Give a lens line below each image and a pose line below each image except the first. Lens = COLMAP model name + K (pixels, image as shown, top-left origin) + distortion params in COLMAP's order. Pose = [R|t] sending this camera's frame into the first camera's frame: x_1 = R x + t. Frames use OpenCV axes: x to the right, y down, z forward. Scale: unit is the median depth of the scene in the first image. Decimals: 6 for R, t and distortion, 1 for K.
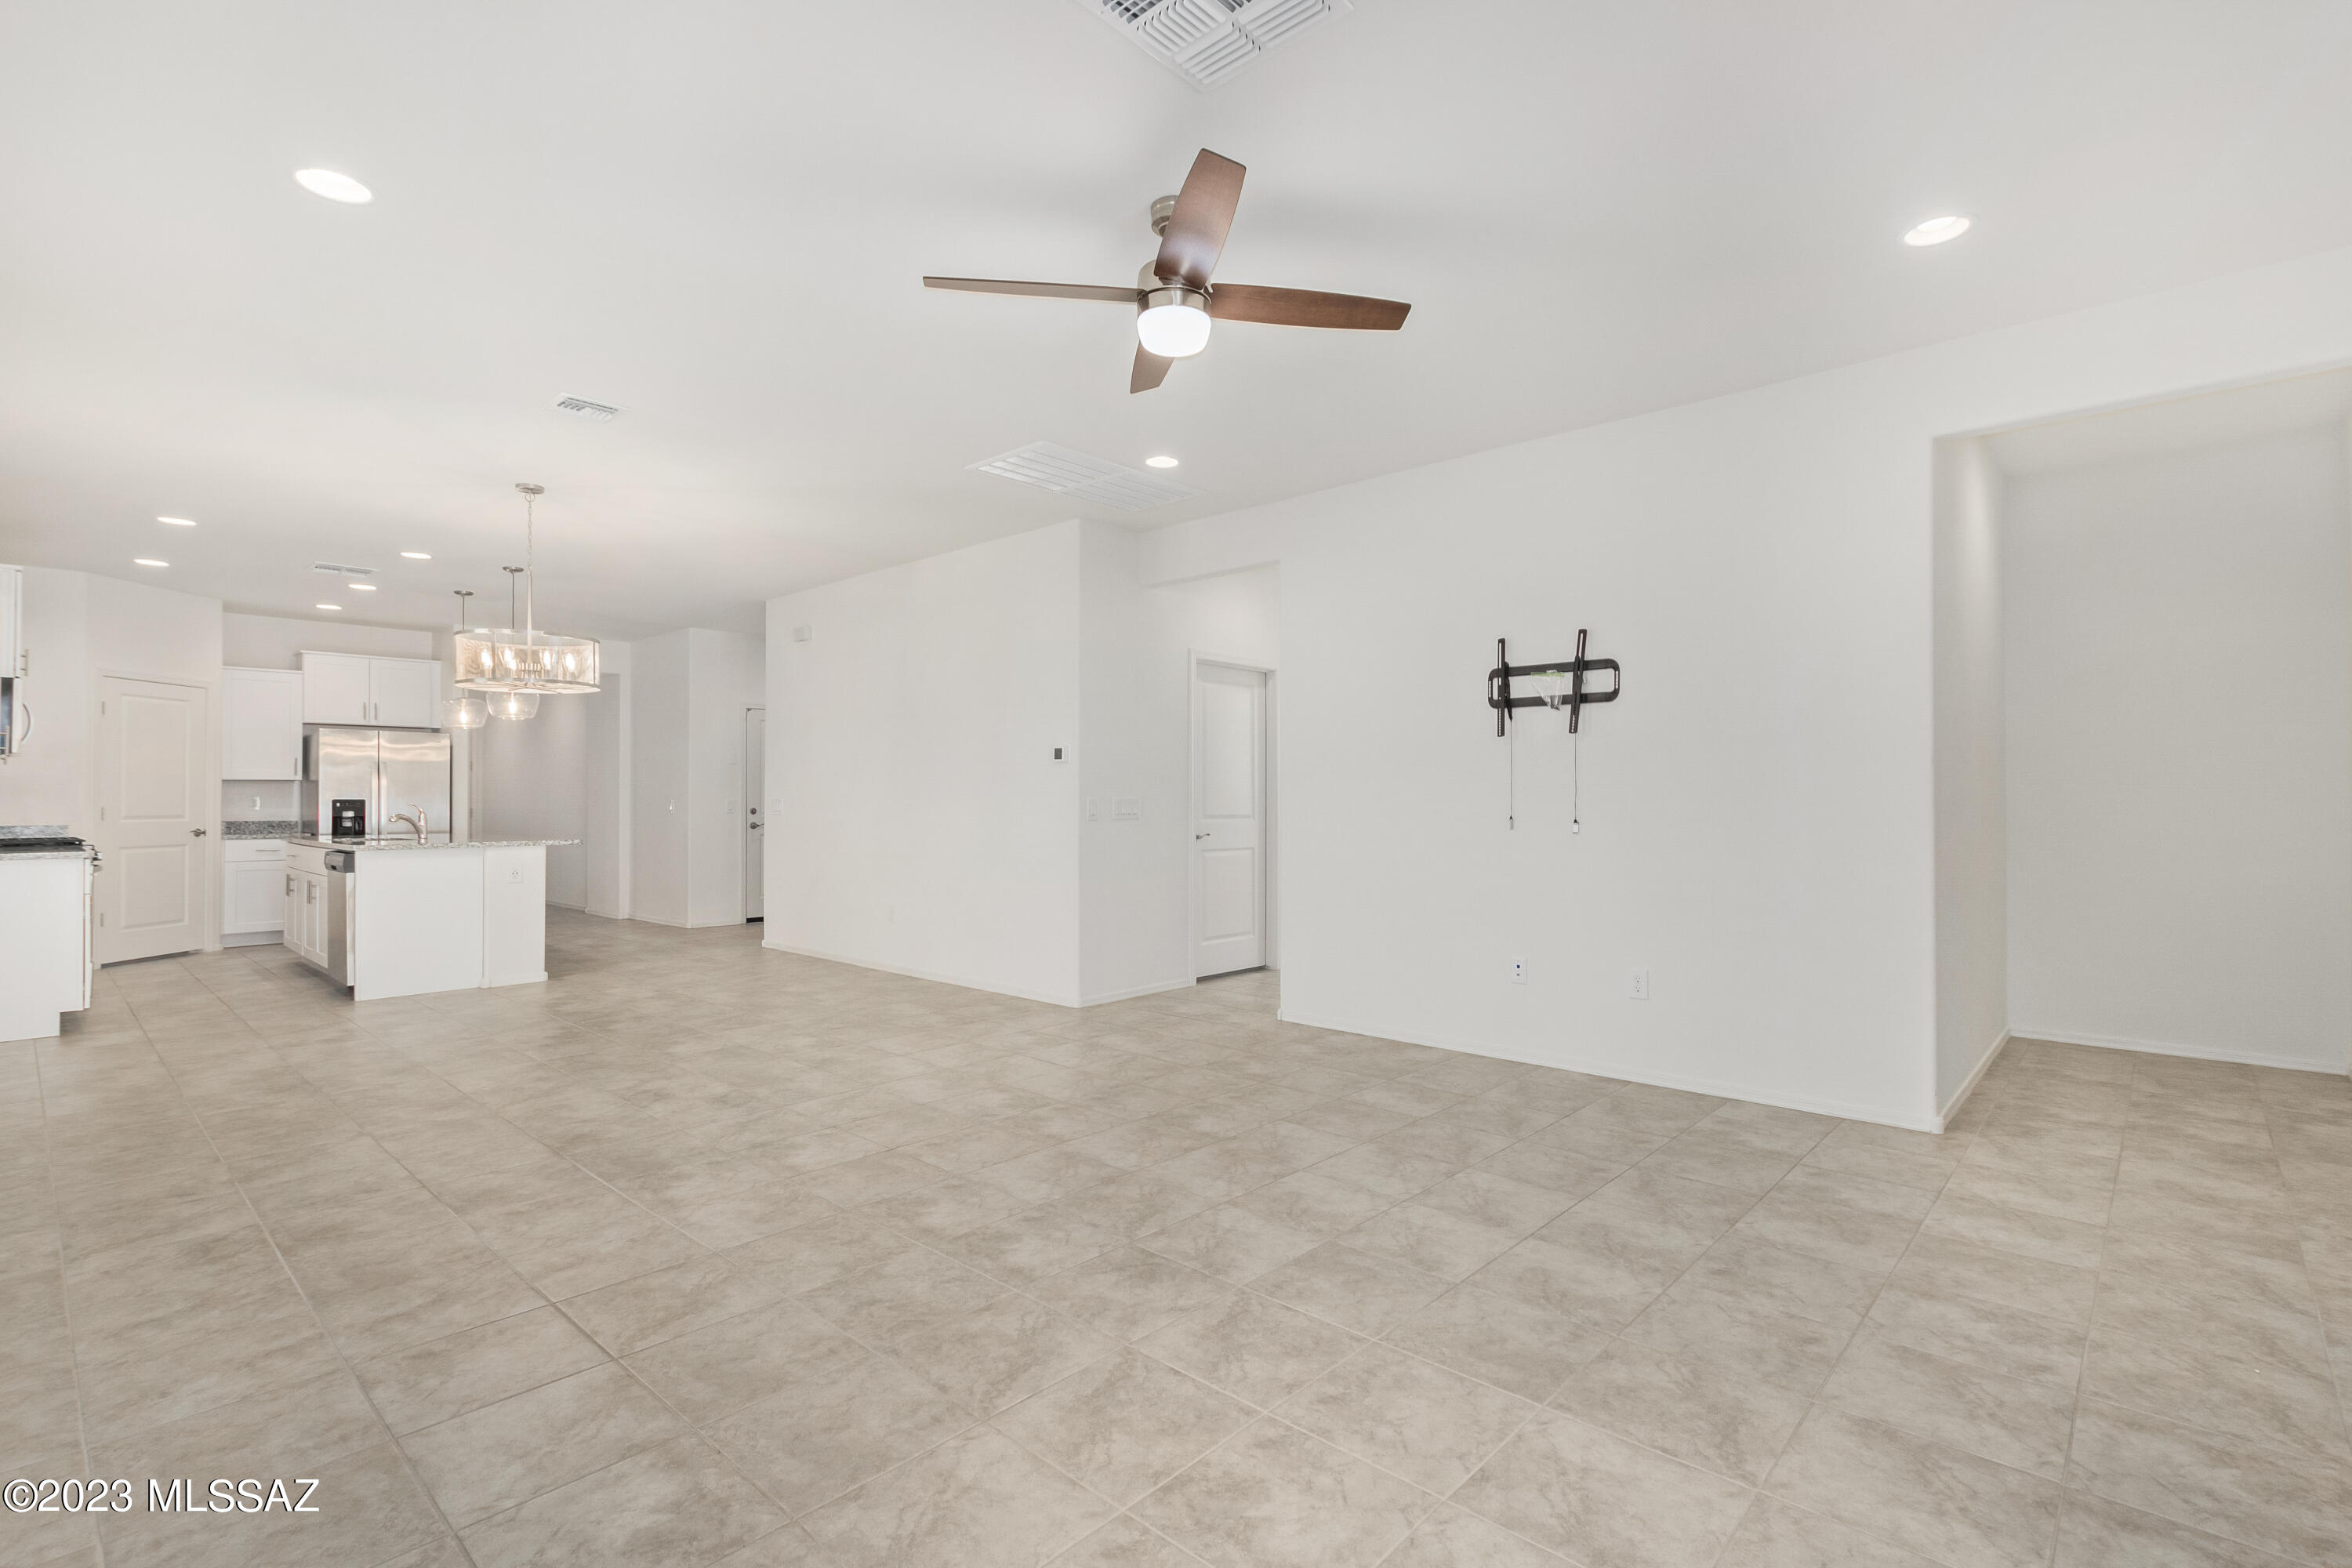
lens RADIAL K [[1077.6, 0, 1202.7], [0, 1077.6, 795.0], [0, 0, 1]] dist [0.001676, -0.001511]
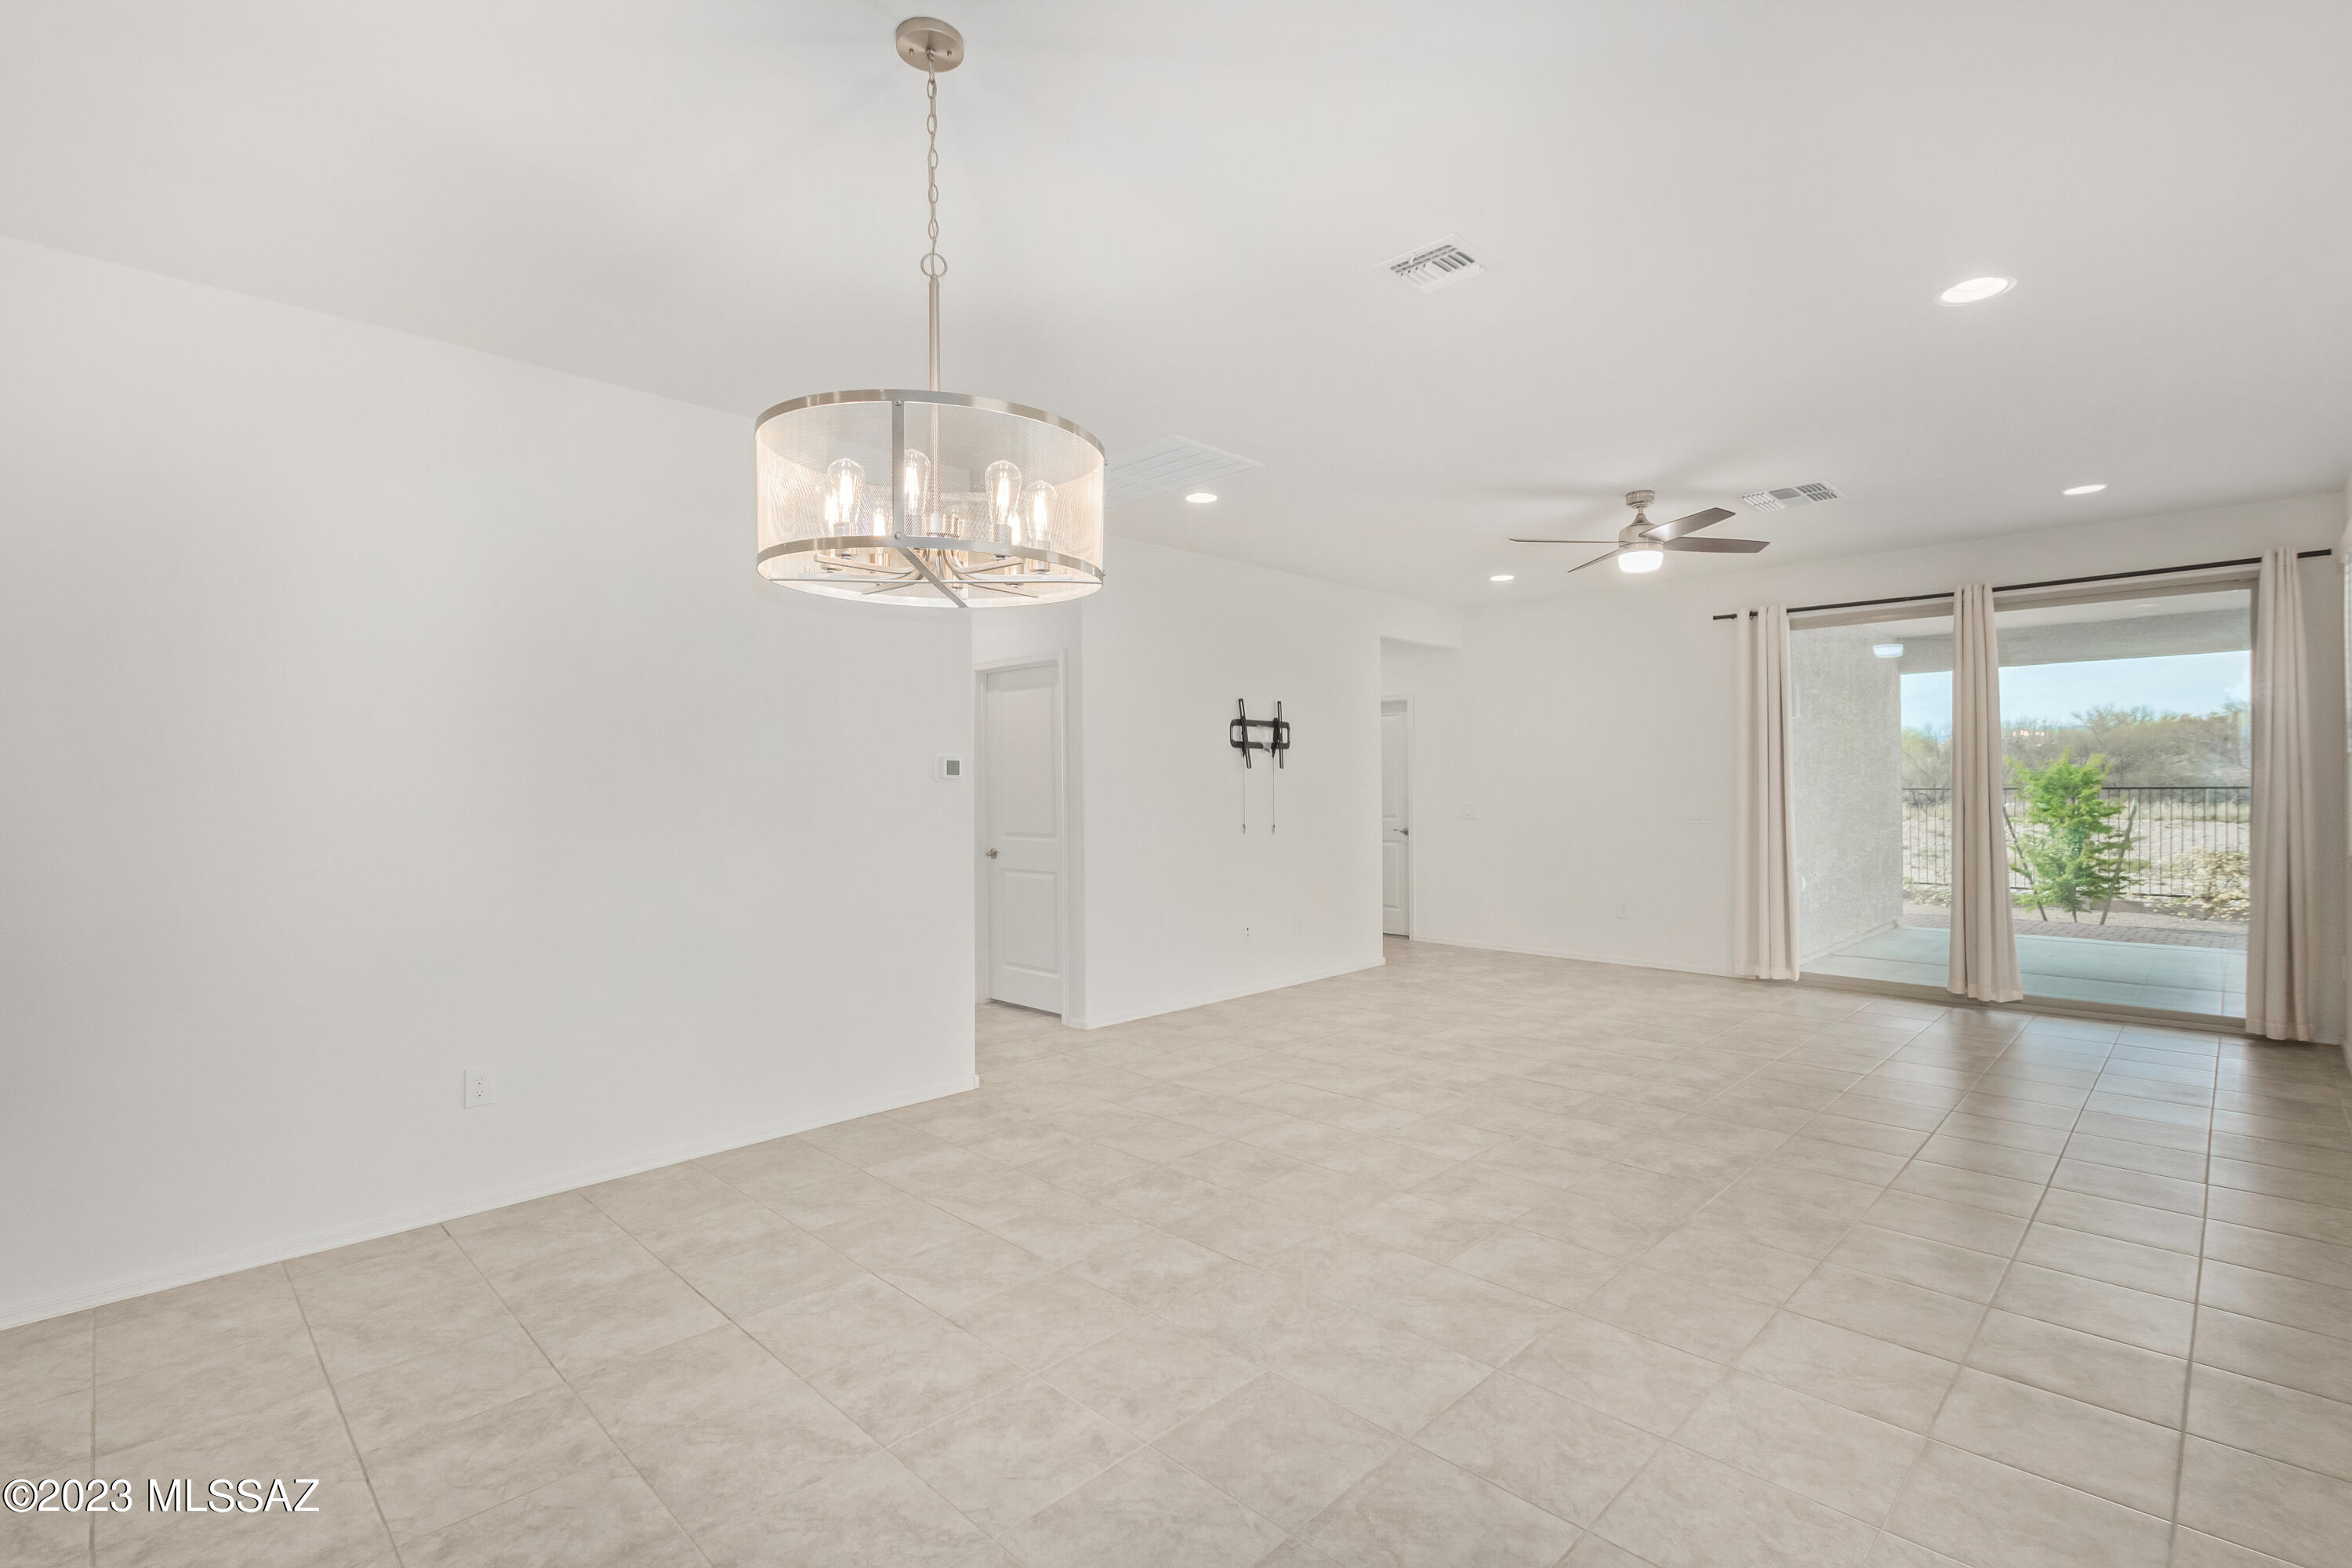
lens RADIAL K [[1069.8, 0, 1187.0], [0, 1069.8, 790.8], [0, 0, 1]] dist [0.017857, -0.008001]
pose [[0.043551, -0.005849, 0.999034, -1.186676], [0.003700, 0.999977, 0.005693, -0.034591], [-0.999044, 0.003449, 0.043571, 1.069272]]
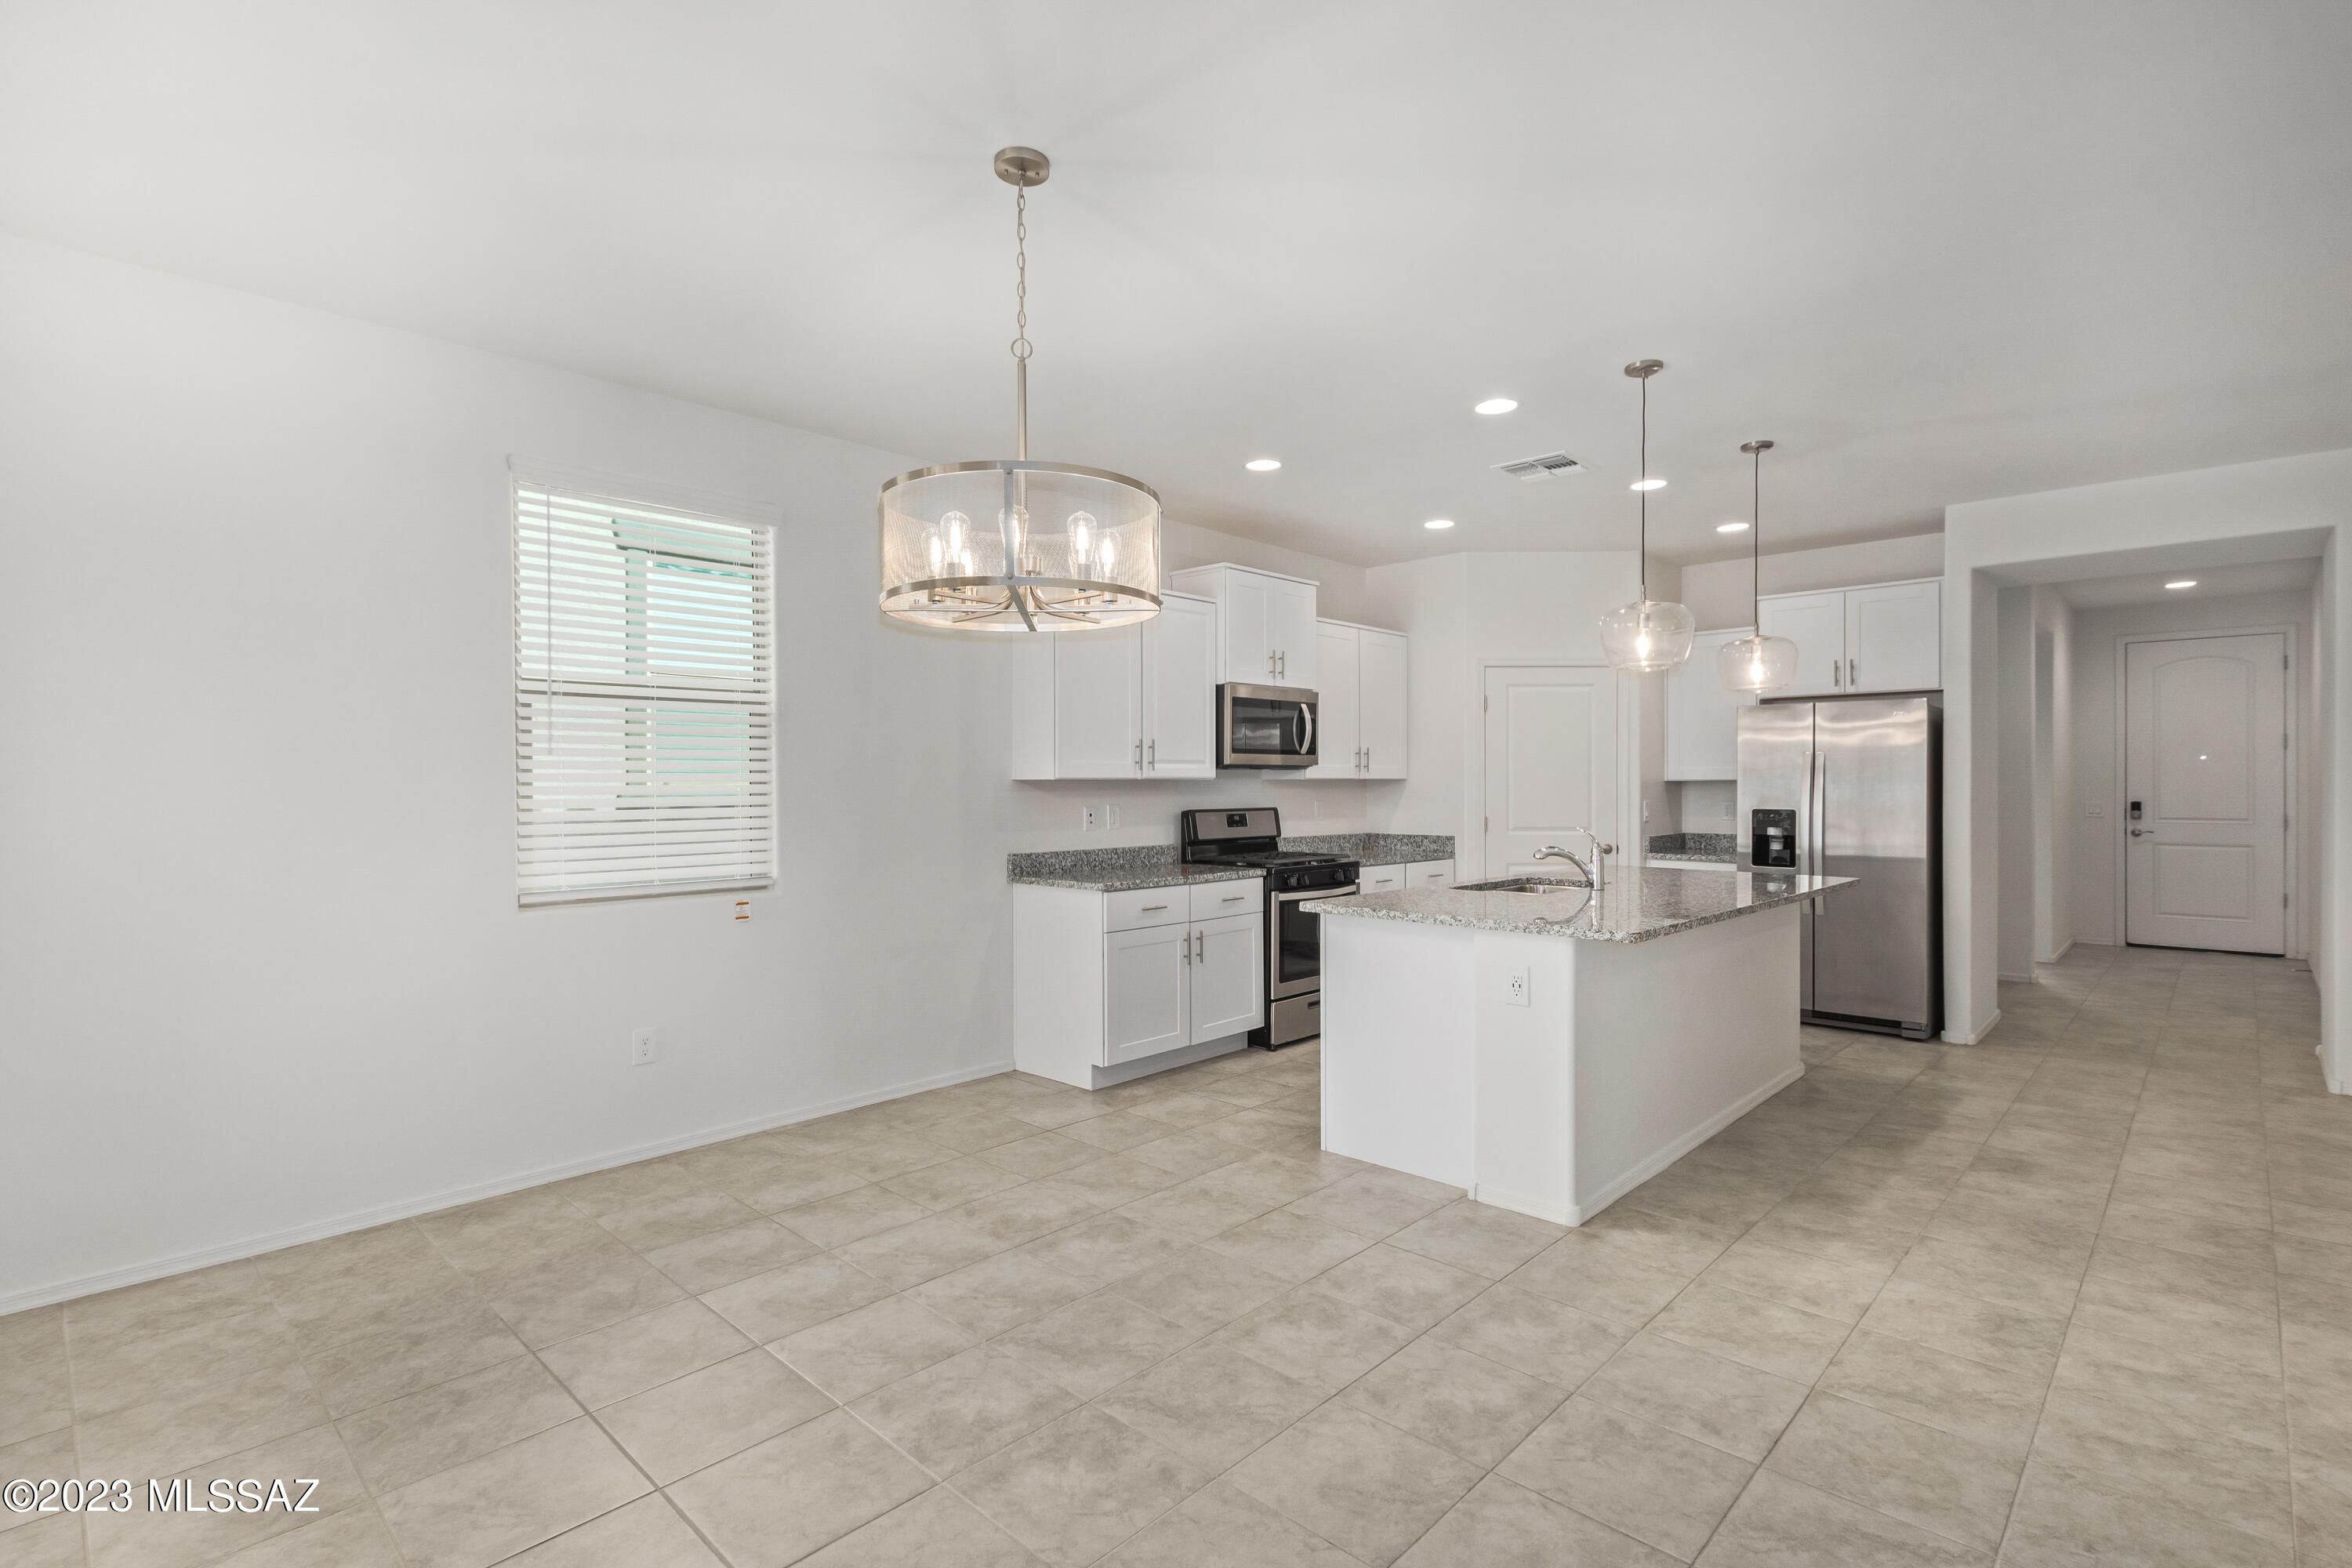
lens RADIAL K [[1098.6, 0, 1184.1], [0, 1098.6, 785.7], [0, 0, 1]] dist [0.007773, 0.000547]
pose [[-0.029807, 0.005469, -0.999541, -0.196415], [0.007924, 0.999955, 0.005235, -0.033457], [0.999524, -0.007764, -0.029849, 1.288165]]
